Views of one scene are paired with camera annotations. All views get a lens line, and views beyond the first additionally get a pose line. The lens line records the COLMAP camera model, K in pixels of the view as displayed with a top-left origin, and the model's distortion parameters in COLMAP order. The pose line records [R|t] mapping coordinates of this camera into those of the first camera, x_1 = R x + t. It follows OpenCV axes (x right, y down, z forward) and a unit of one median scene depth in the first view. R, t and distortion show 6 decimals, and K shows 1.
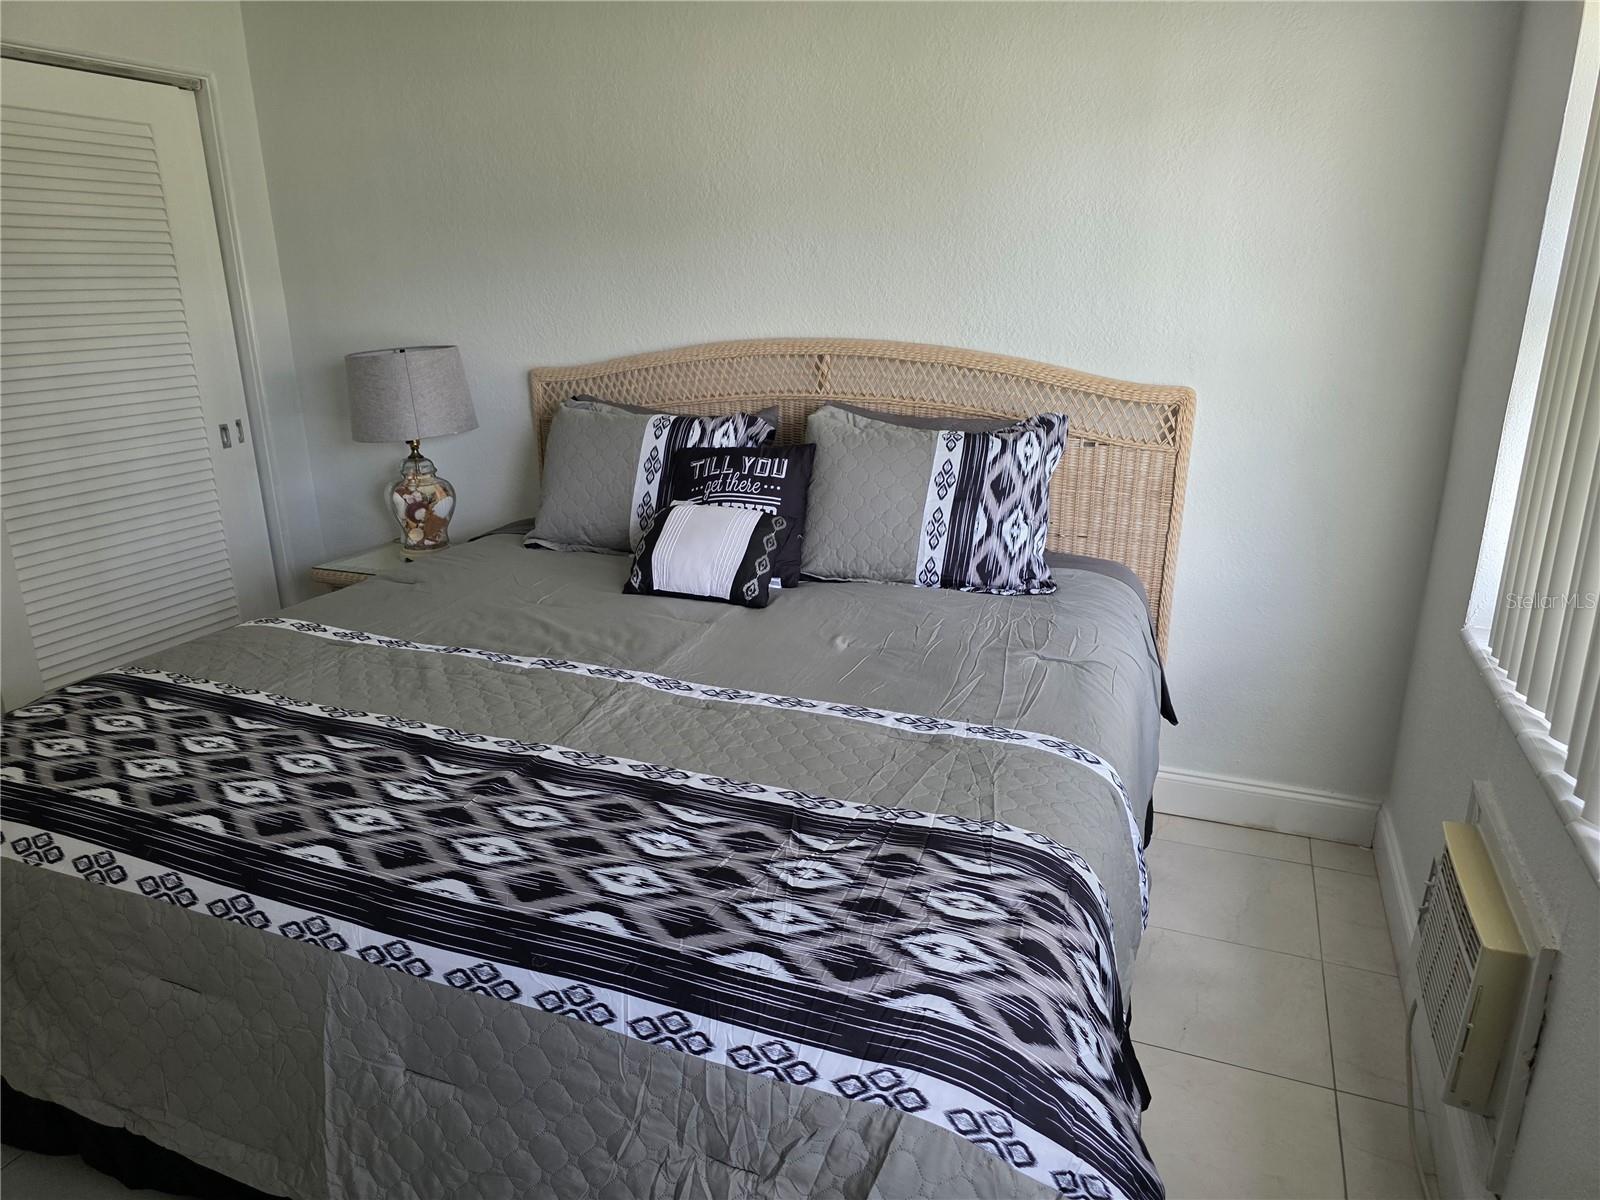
lens RADIAL K [[1069.6, 0, 778.1], [0, 1069.6, 613.2], [0, 0, 1]] dist [0.080052, -0.095692]
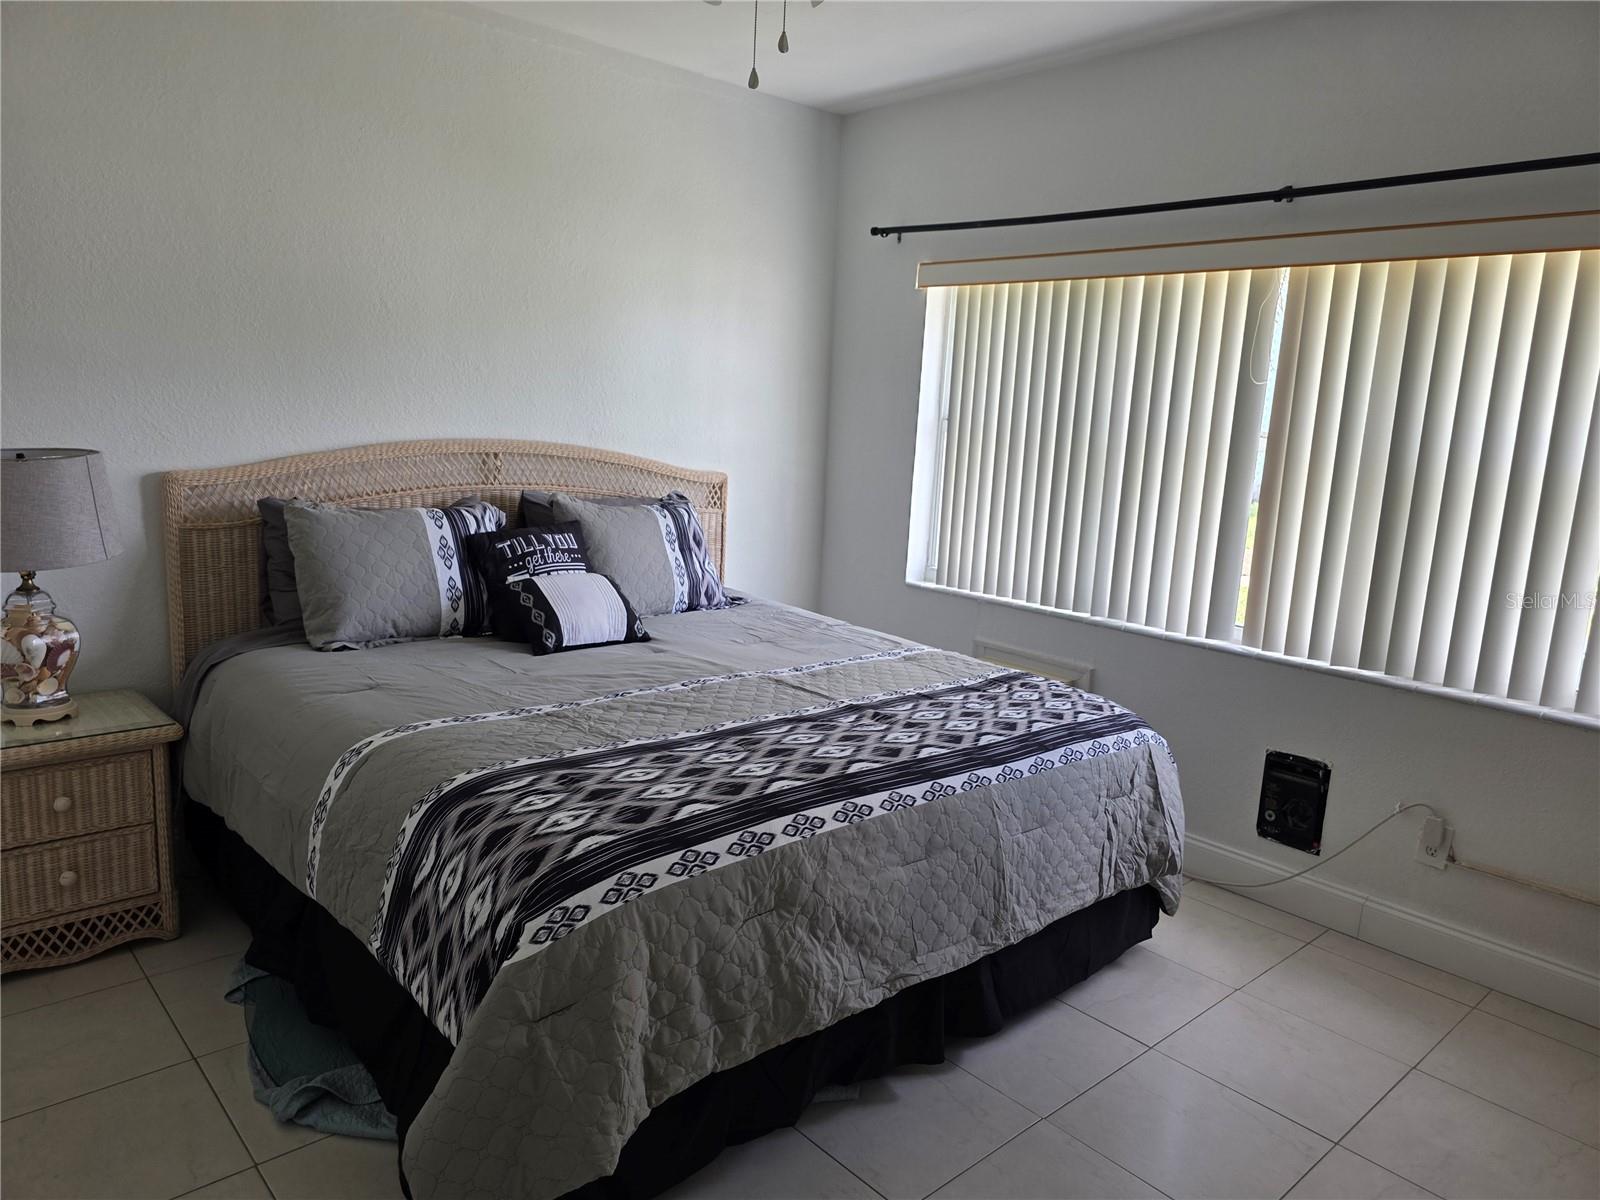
lens RADIAL K [[1073.8, 0, 808.3], [0, 1073.8, 600.2], [0, 0, 1]] dist [0.066089, -0.072288]
pose [[0.433828, -0.128813, 0.891740, -1.479876], [0.221324, 0.974638, 0.033114, -0.071883], [-0.873389, 0.182997, 0.451335, 0.302608]]
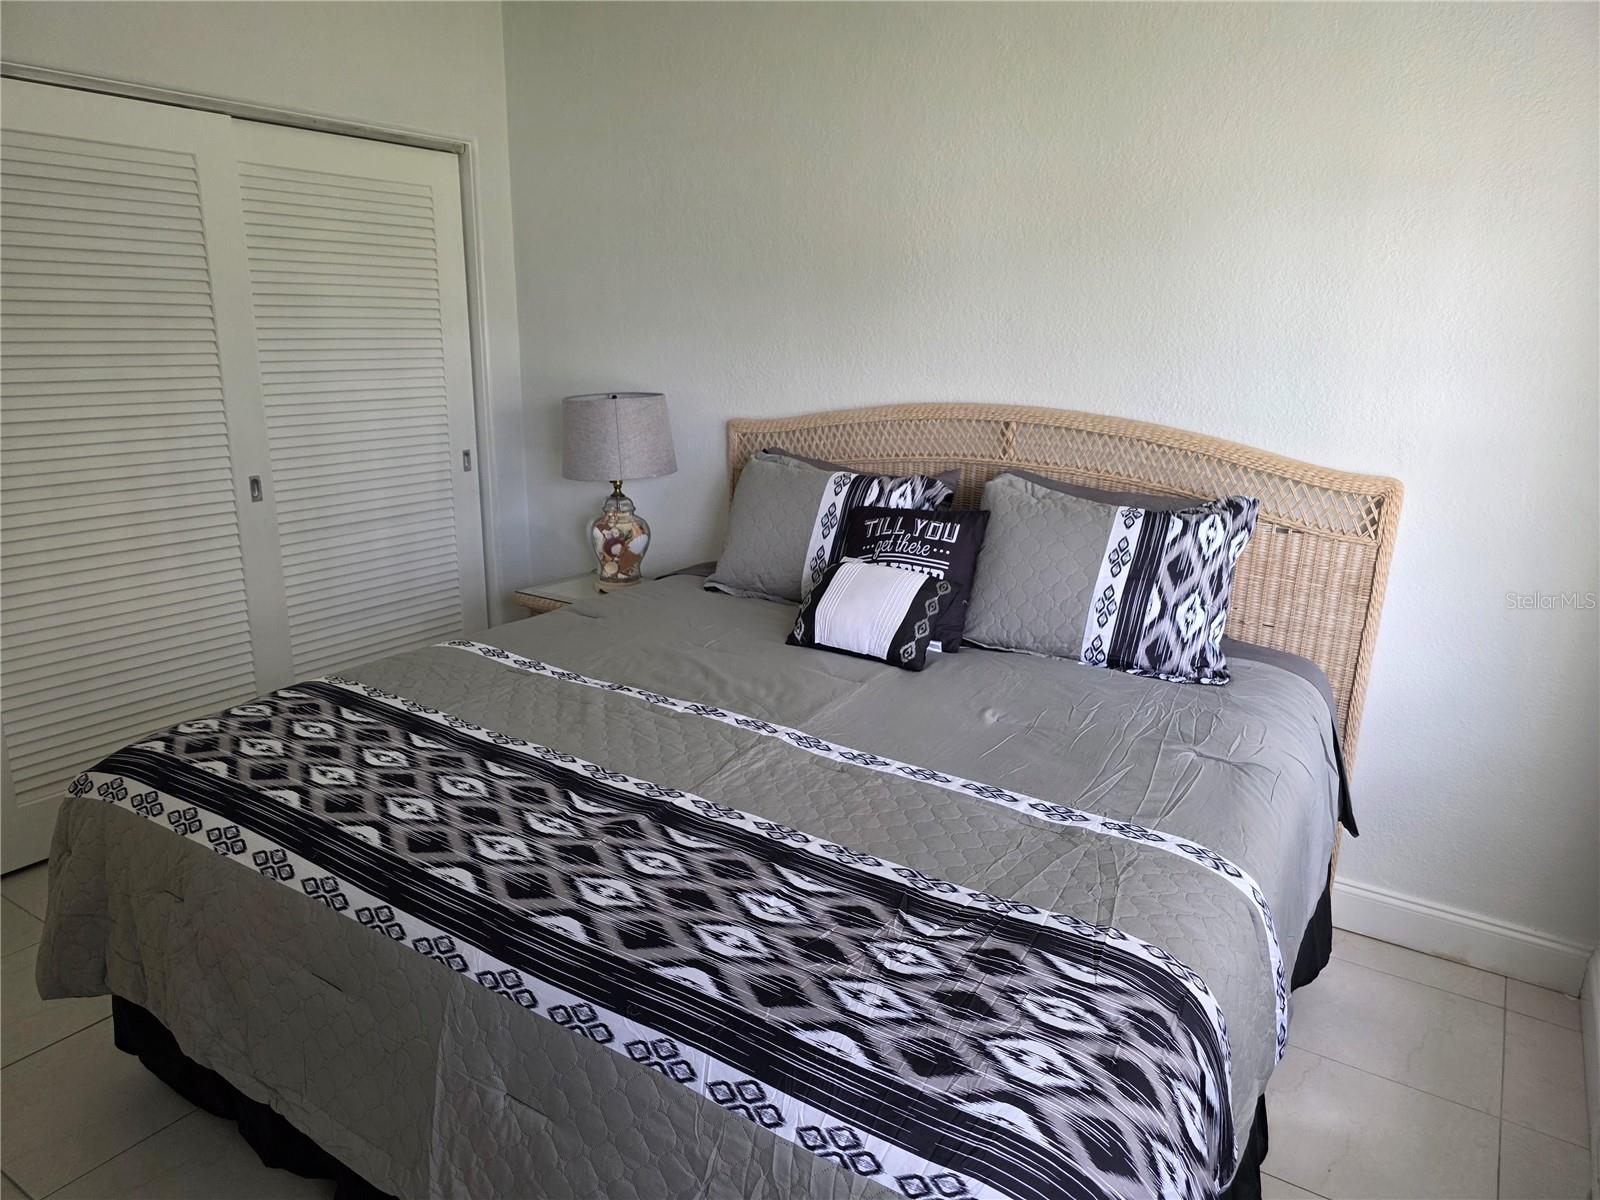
lens RADIAL K [[1068.7, 0, 807.2], [0, 1068.7, 604.2], [0, 0, 1]] dist [0.076625, -0.106909]
pose [[0.983261, 0.080867, -0.163275, 0.055555], [-0.088077, 0.995411, -0.037402, -0.028662], [0.159501, 0.051156, 0.985871, -0.011249]]
